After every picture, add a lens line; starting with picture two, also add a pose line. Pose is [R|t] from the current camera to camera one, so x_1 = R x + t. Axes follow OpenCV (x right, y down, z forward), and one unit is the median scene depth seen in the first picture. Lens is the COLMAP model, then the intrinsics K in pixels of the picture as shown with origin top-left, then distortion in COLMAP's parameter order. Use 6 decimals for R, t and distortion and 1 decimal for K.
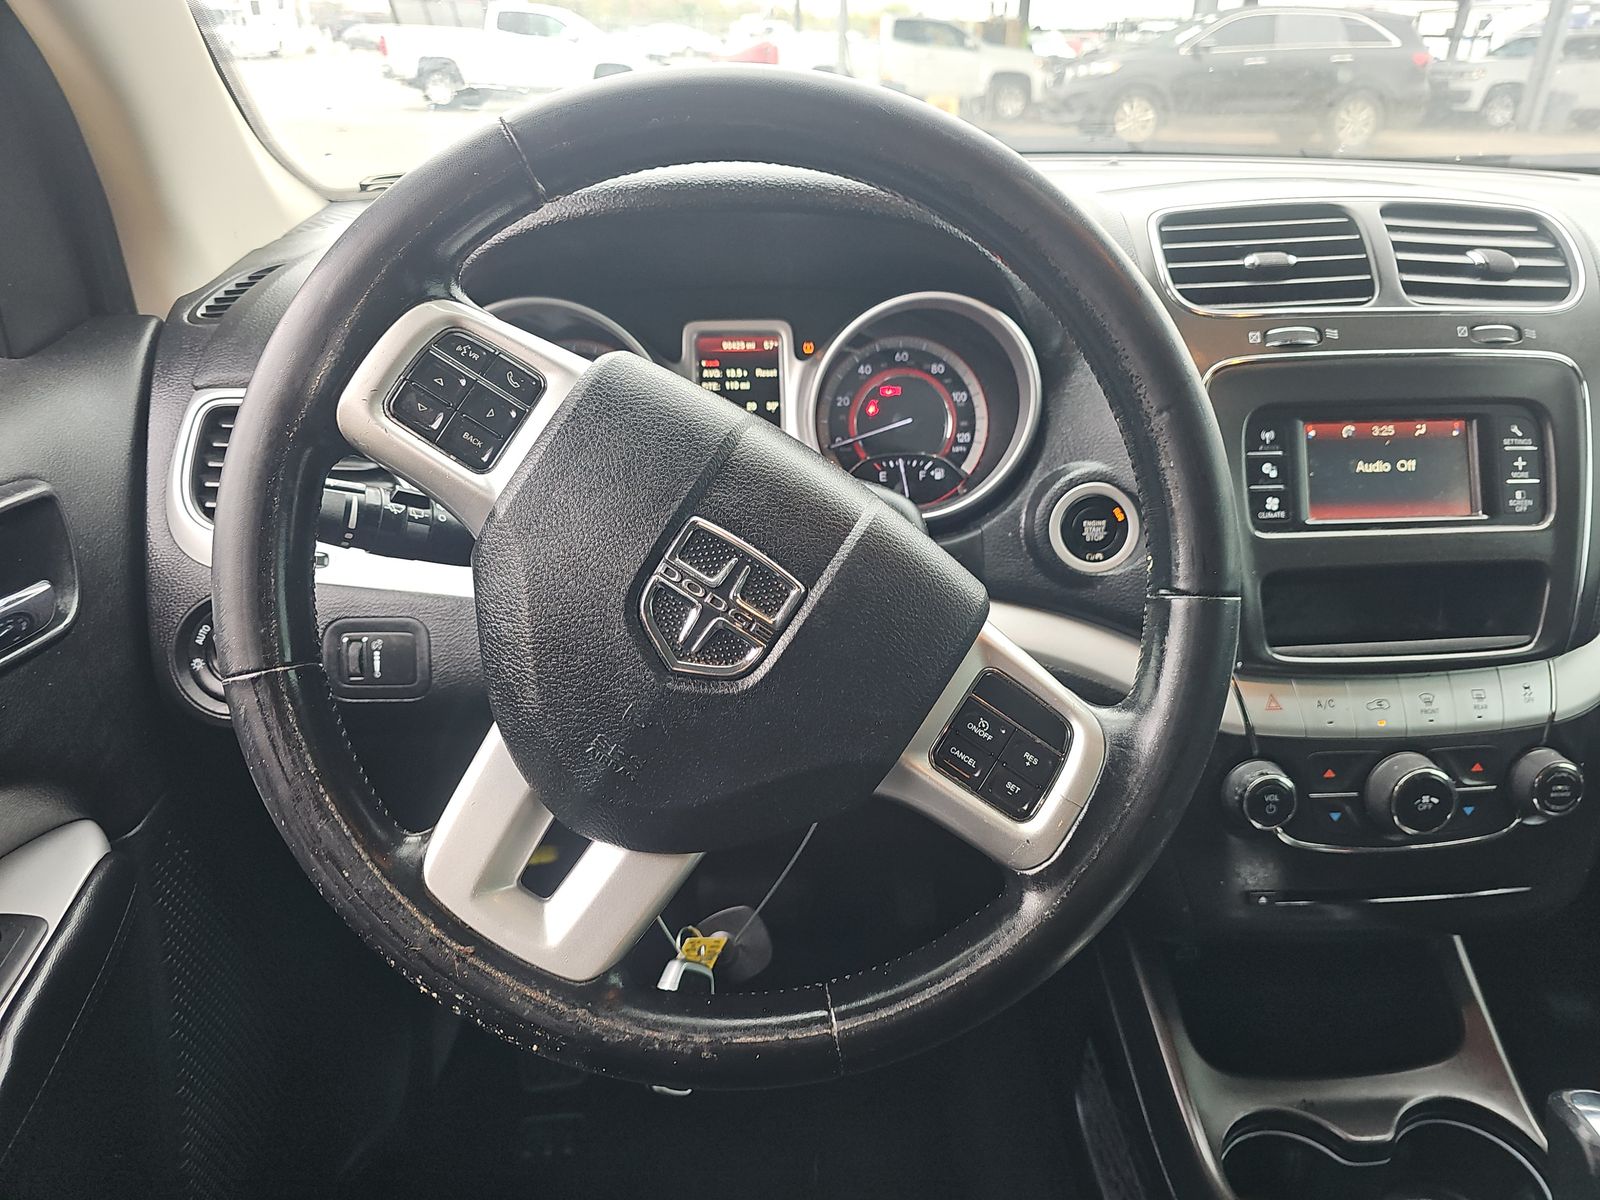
lens RADIAL K [[1064.3, 0, 791.0], [0, 1064.3, 601.6], [0, 0, 1]] dist [0.030442, -0.032711]
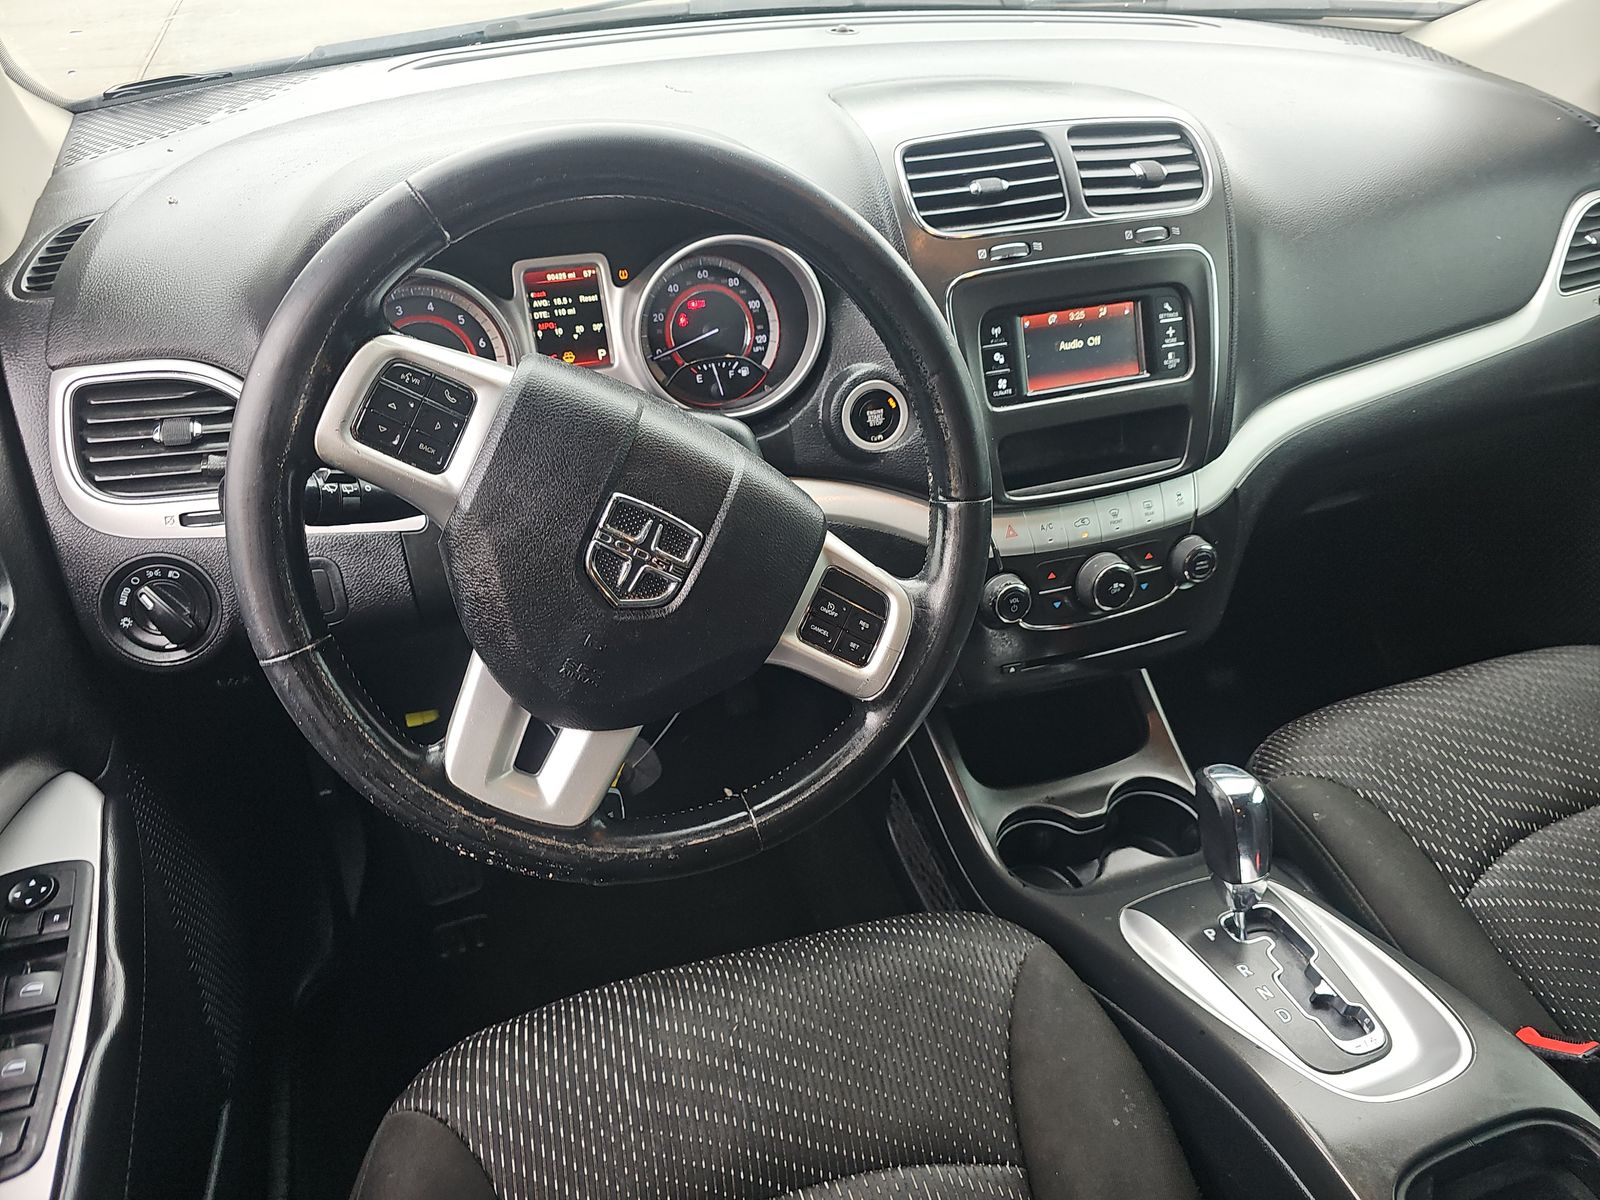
lens RADIAL K [[1064.3, 0, 784.6], [0, 1064.3, 598.2], [0, 0, 1]] dist [0.030442, -0.032711]
pose [[0.967633, -0.147362, 0.204867, -0.113881], [0.103207, 0.971889, 0.211613, -0.135813], [-0.230292, -0.183620, 0.955641, -0.233800]]
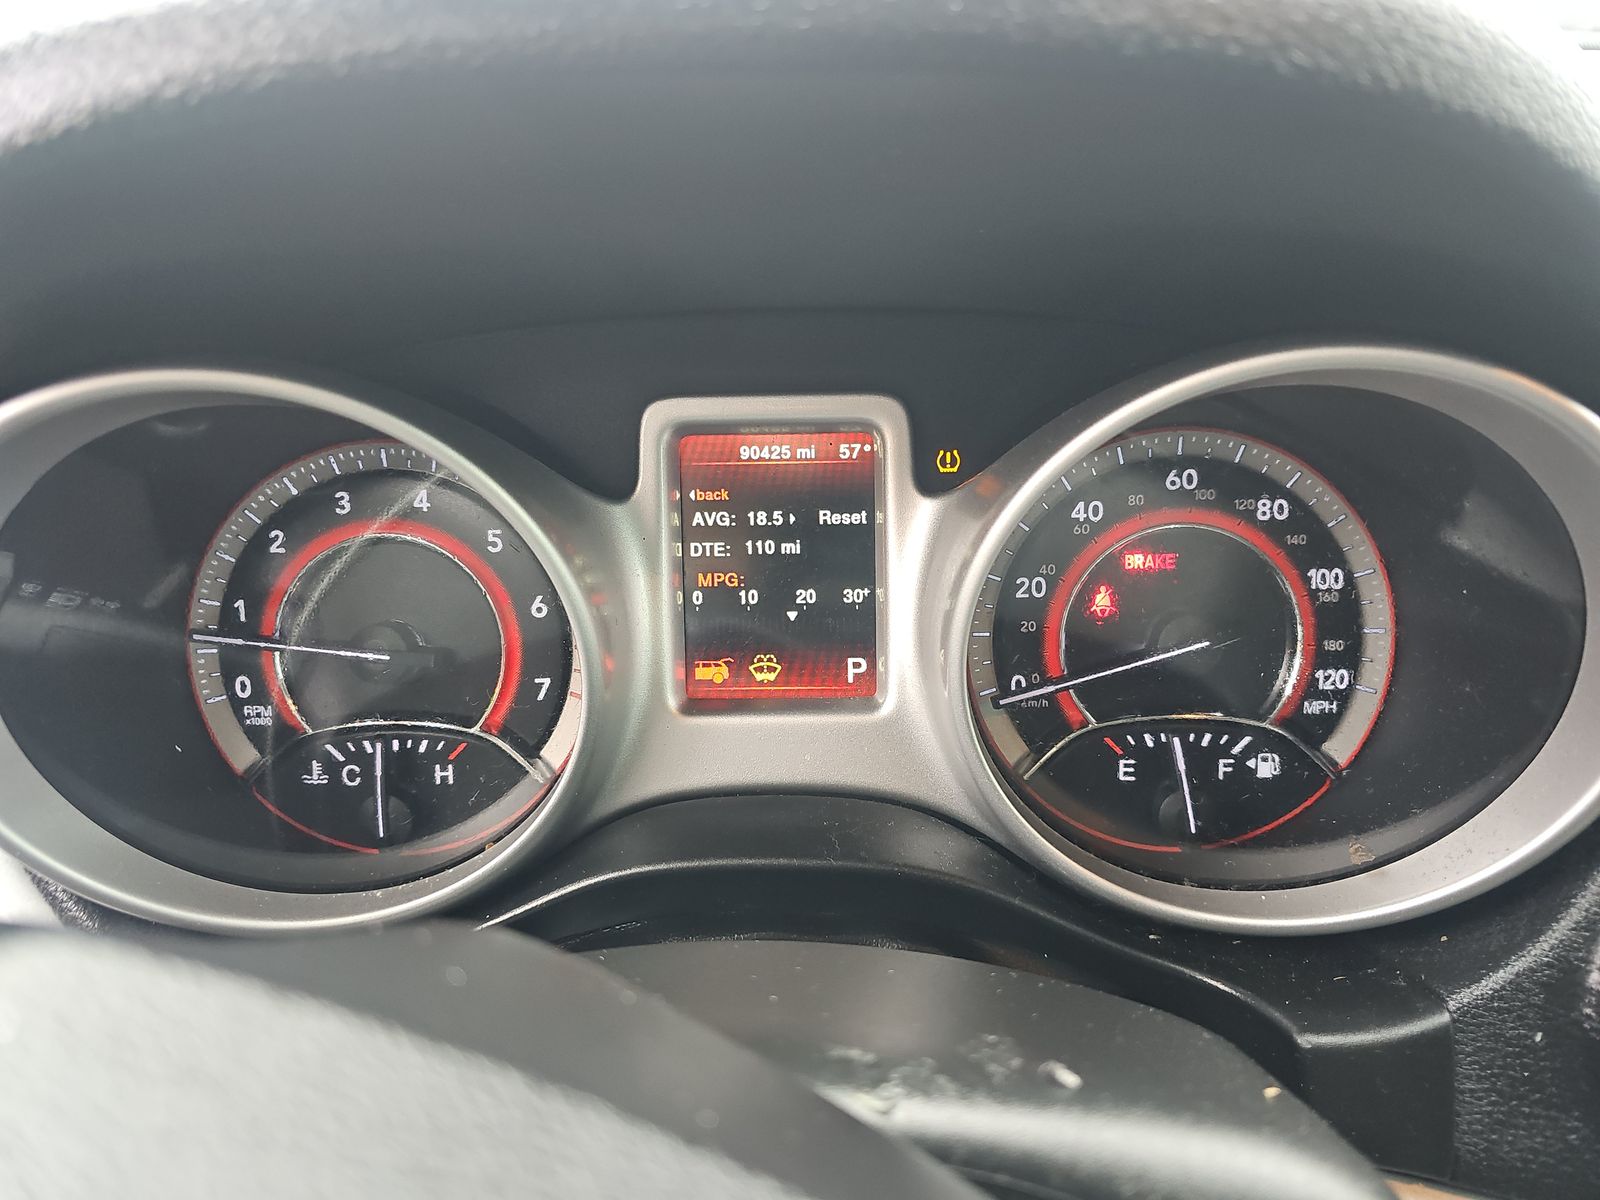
lens RADIAL K [[1064.3, 0, 794.6], [0, 1064.3, 589.7], [0, 0, 1]] dist [0.030442, -0.032711]
pose [[0.997633, 0.012115, -0.067688, -0.015297], [-0.010083, 0.999491, 0.030274, -0.221320], [0.068020, -0.029520, 0.997247, 0.653846]]
